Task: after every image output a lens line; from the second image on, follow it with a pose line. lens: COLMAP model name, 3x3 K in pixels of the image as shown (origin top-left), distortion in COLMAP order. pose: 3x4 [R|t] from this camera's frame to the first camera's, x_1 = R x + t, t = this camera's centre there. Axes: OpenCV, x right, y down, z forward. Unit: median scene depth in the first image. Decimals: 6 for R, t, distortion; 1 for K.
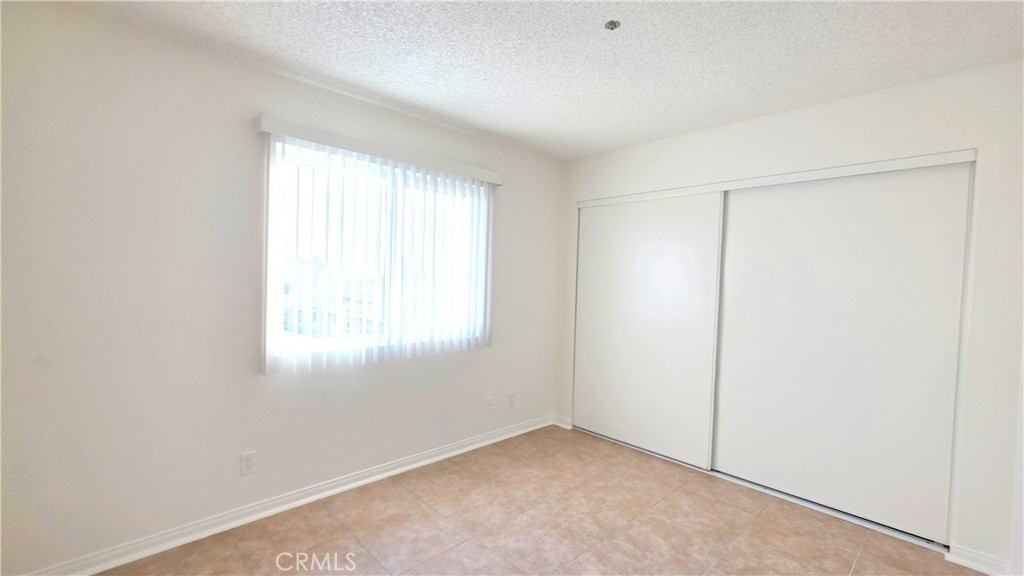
lens RADIAL K [[409.6, 0, 511.3], [0, 409.6, 289.9], [0, 0, 1]] dist [0.000613, -0.000202]
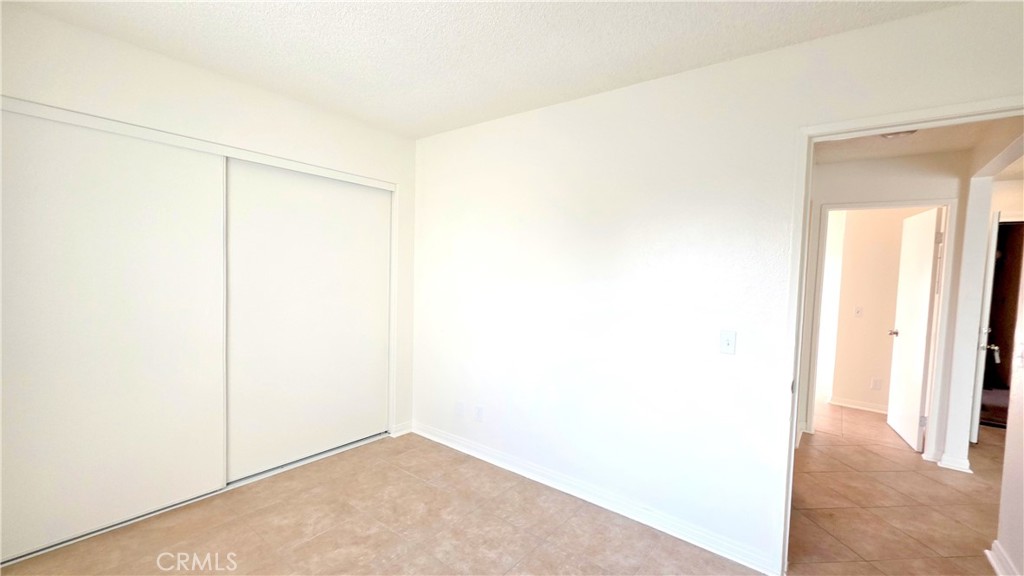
lens RADIAL K [[409.6, 0, 511.6], [0, 409.6, 289.5], [0, 0, 1]] dist [0.000613, -0.000202]
pose [[-0.106426, -0.077308, 0.991311, -0.503823], [-0.014009, 0.996991, 0.076247, -0.053639], [-0.994222, -0.005773, -0.107189, 0.646439]]
